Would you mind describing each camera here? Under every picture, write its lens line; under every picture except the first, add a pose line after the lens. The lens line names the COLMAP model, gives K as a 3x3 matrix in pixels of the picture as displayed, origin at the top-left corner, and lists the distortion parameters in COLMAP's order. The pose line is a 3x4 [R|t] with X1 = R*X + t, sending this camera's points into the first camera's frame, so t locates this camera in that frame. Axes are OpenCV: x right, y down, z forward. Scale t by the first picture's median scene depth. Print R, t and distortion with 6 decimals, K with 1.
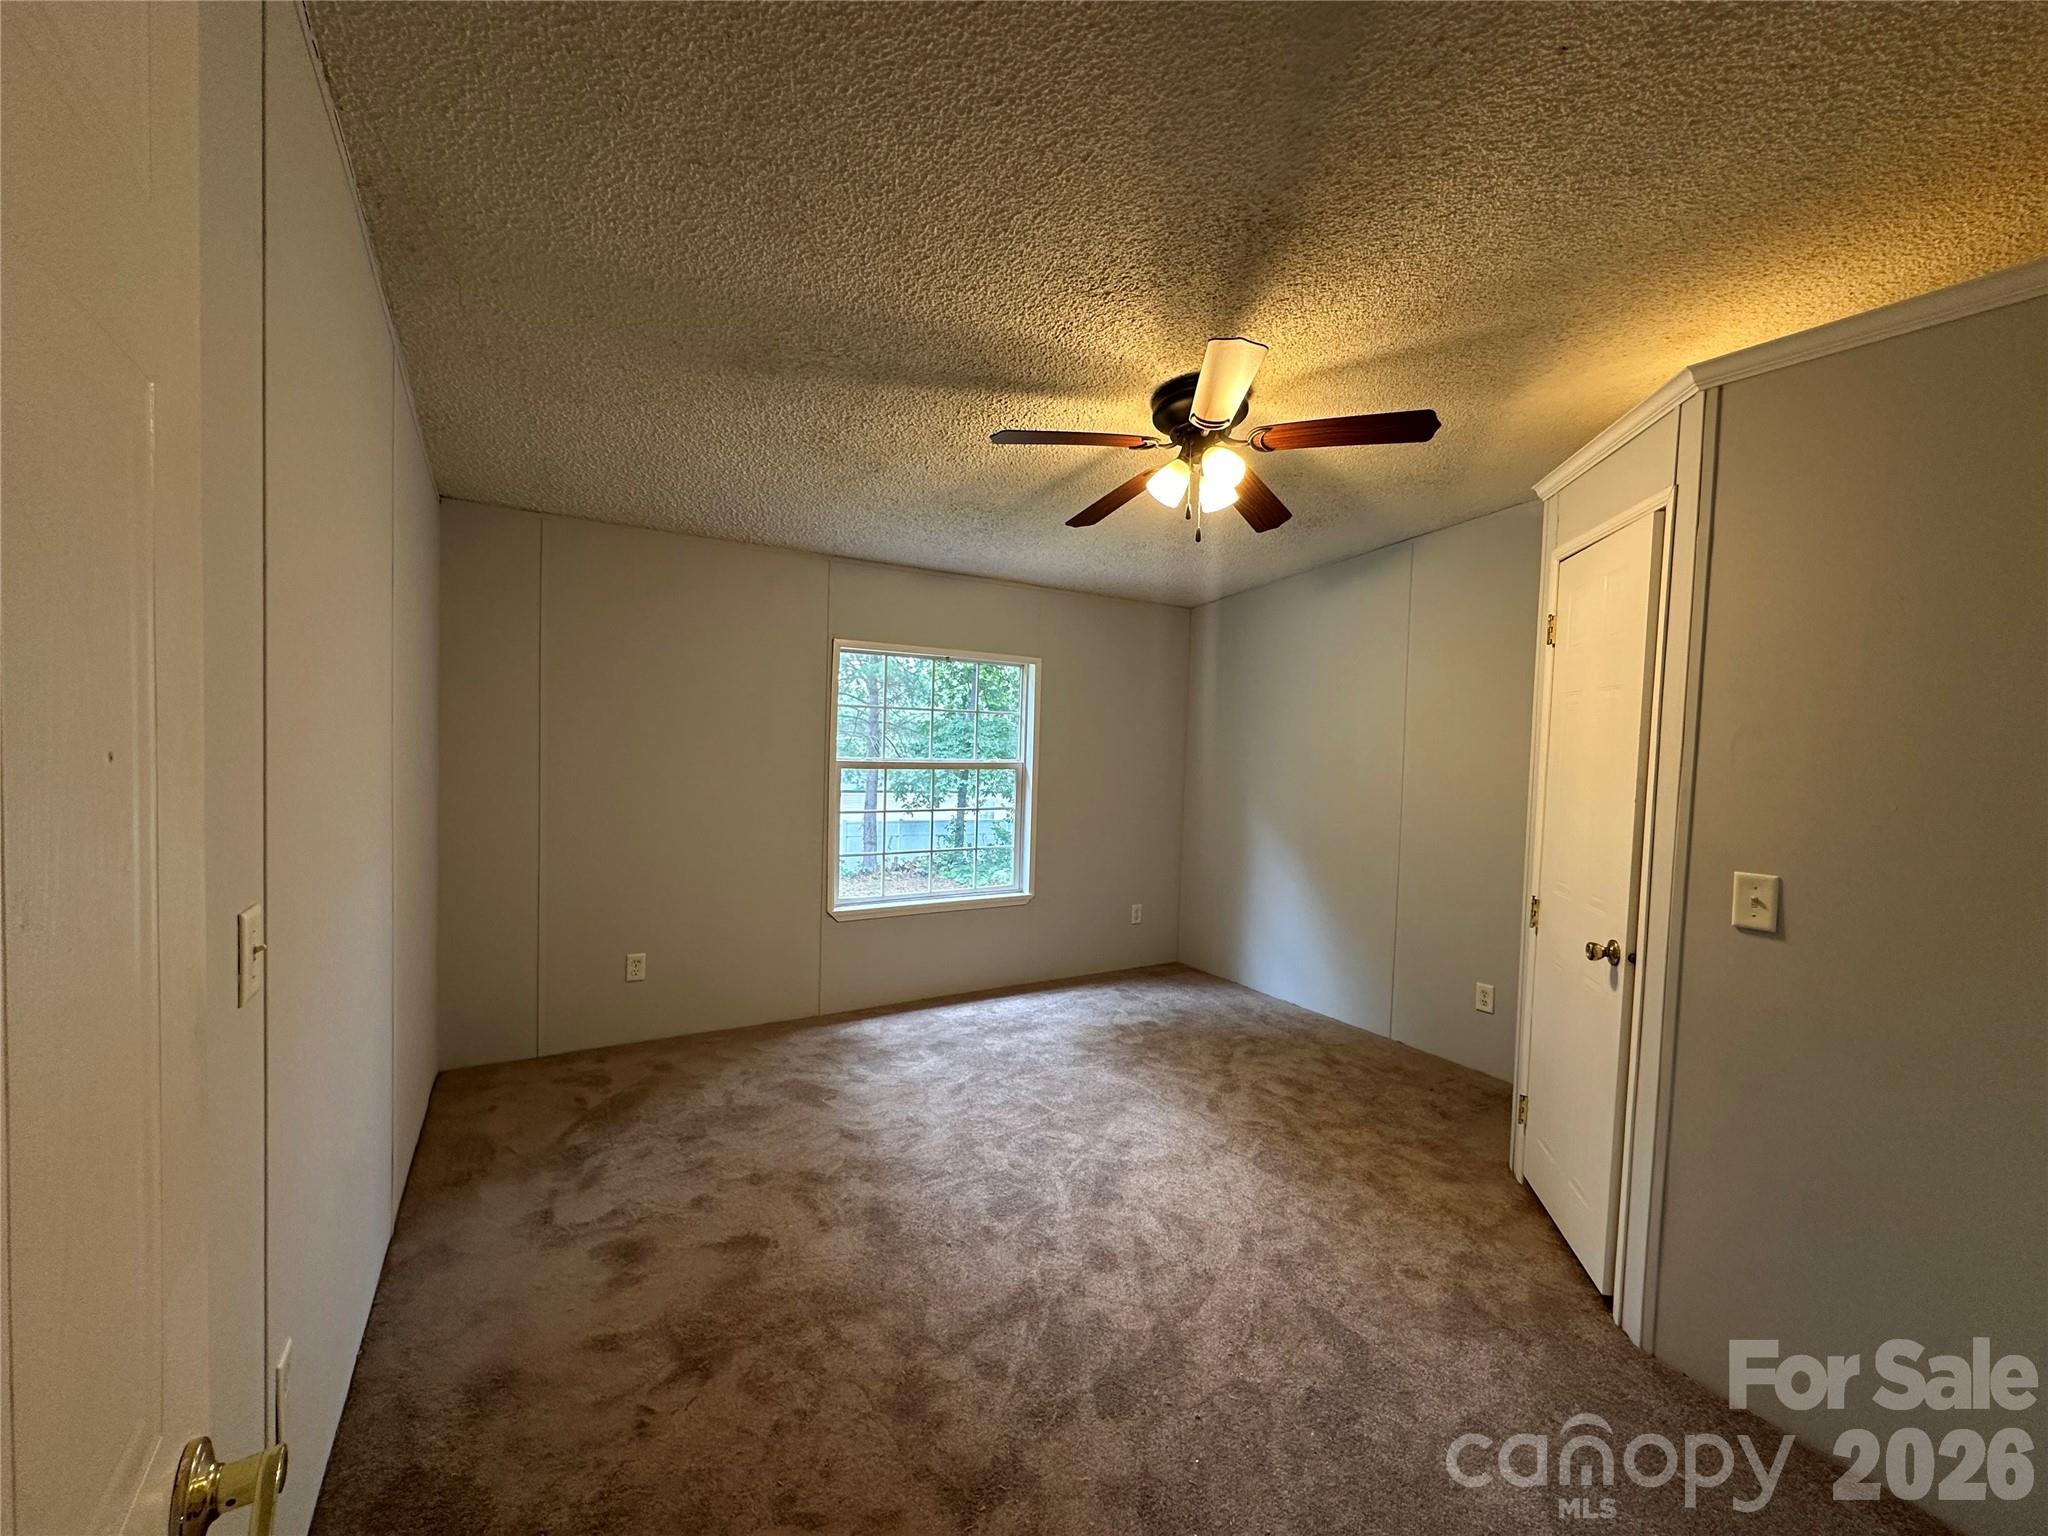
lens RADIAL K [[821.0, 0, 1024.0], [0, 821.0, 768.0], [0, 0, 1]] dist [0.000306, 0.000388]
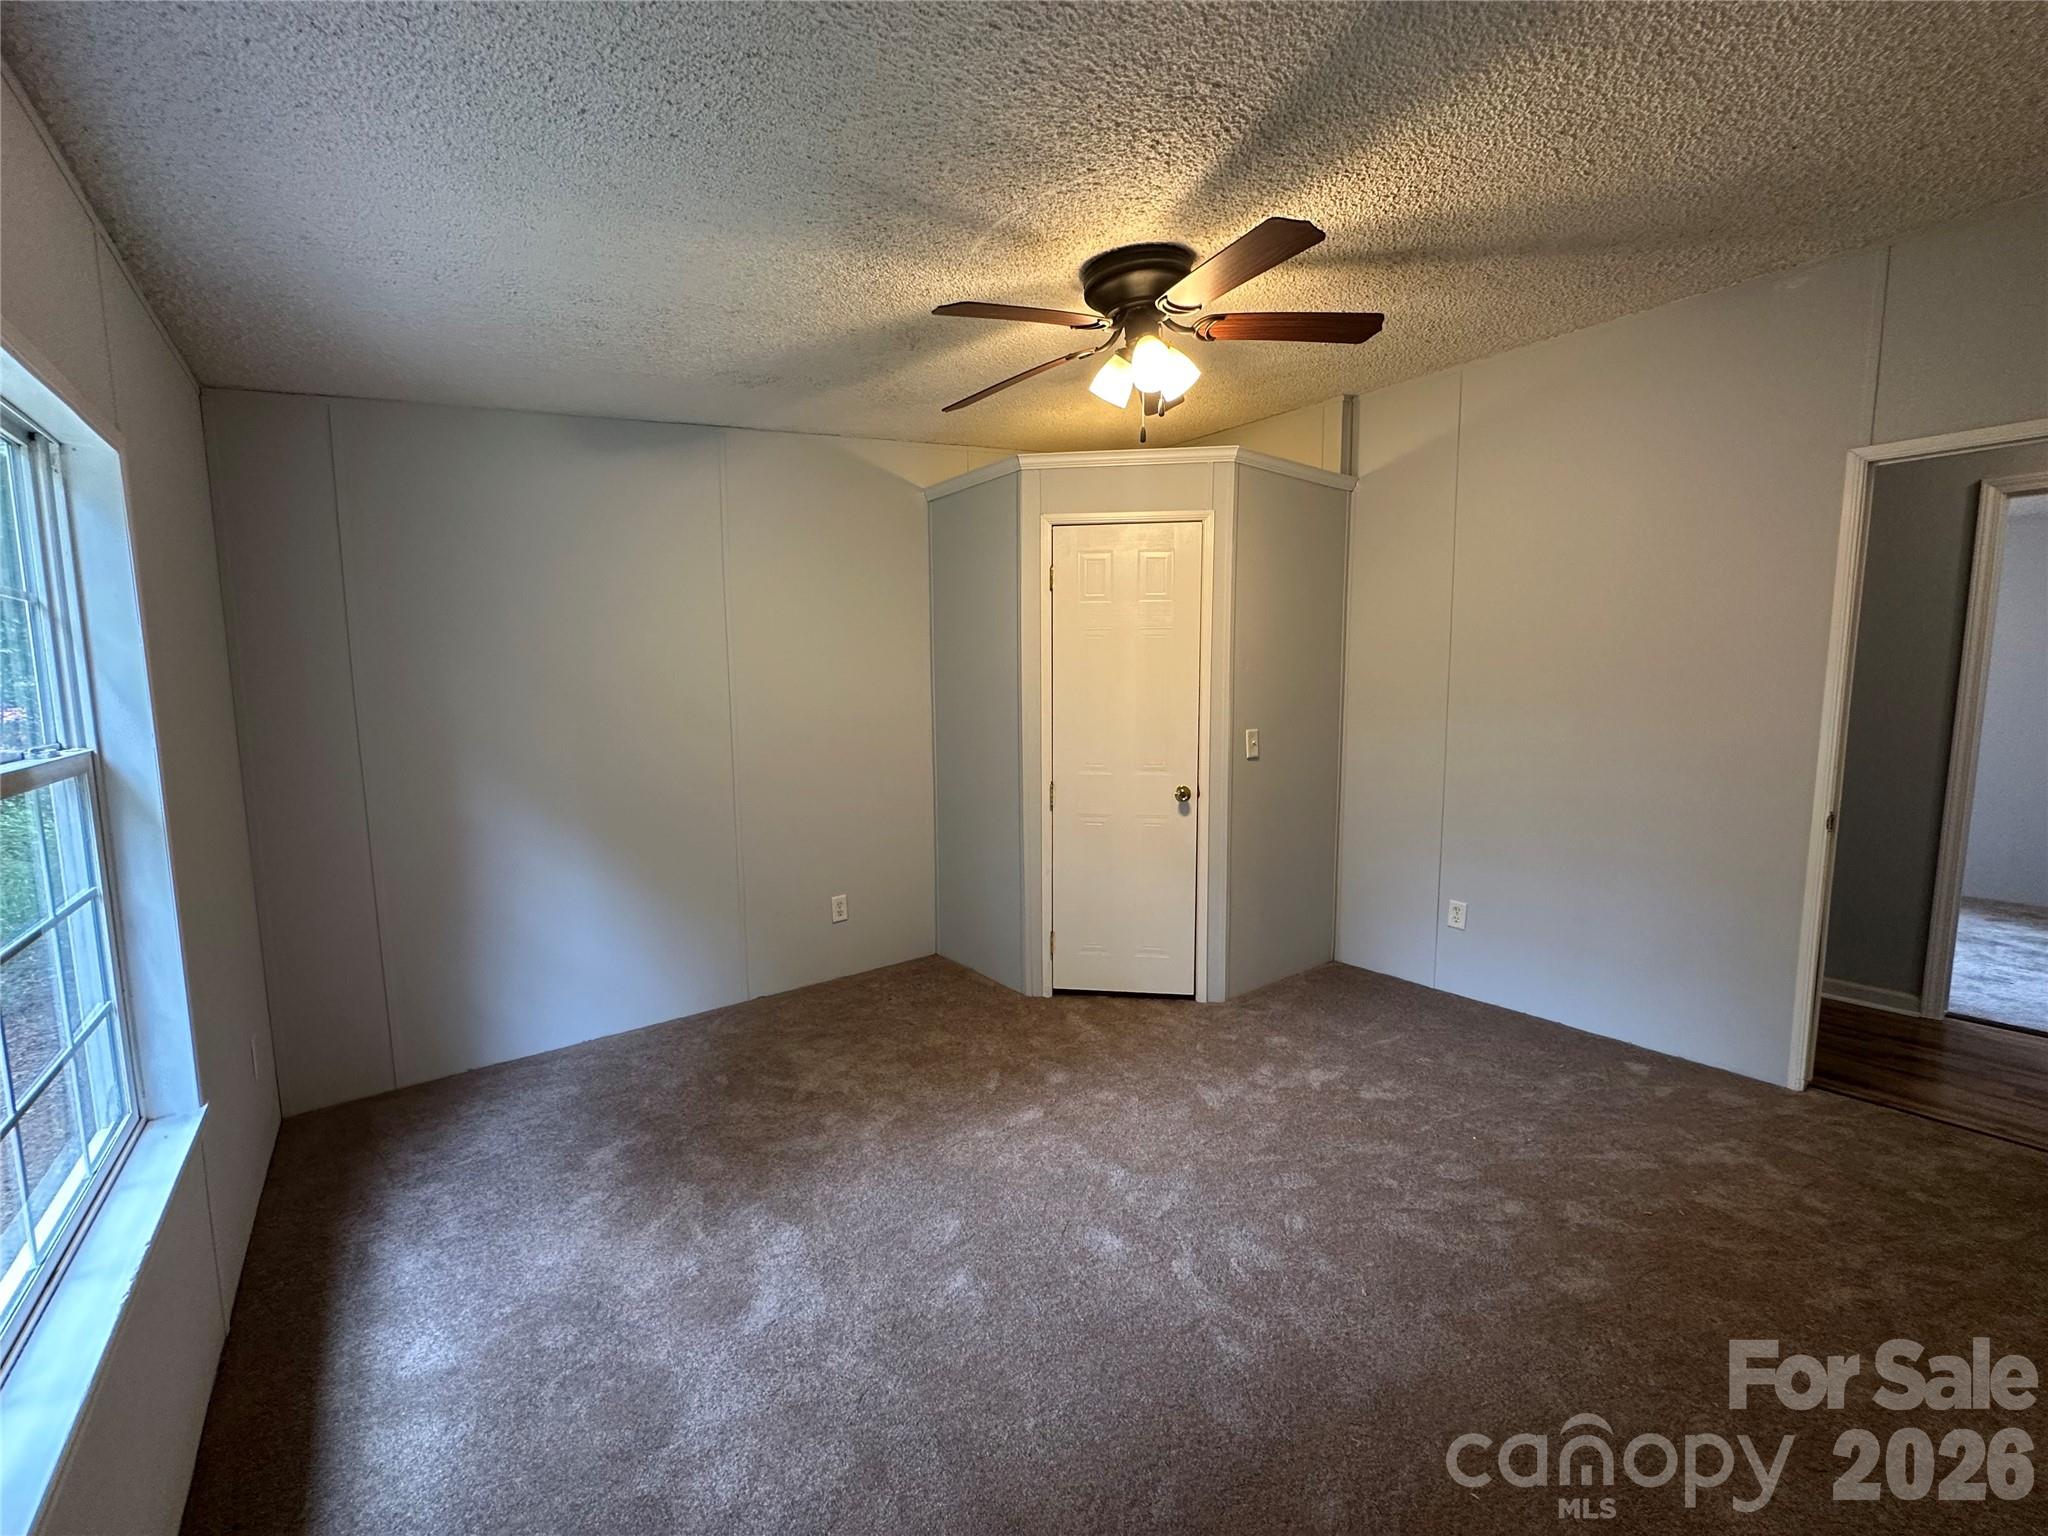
lens RADIAL K [[821.0, 0, 1024.0], [0, 821.0, 768.0], [0, 0, 1]] dist [0.000306, 0.000388]
pose [[-0.101099, -0.139930, 0.984987, -0.435304], [0.043465, 0.988493, 0.144890, -0.036006], [-0.993927, 0.057460, -0.093853, 0.790770]]
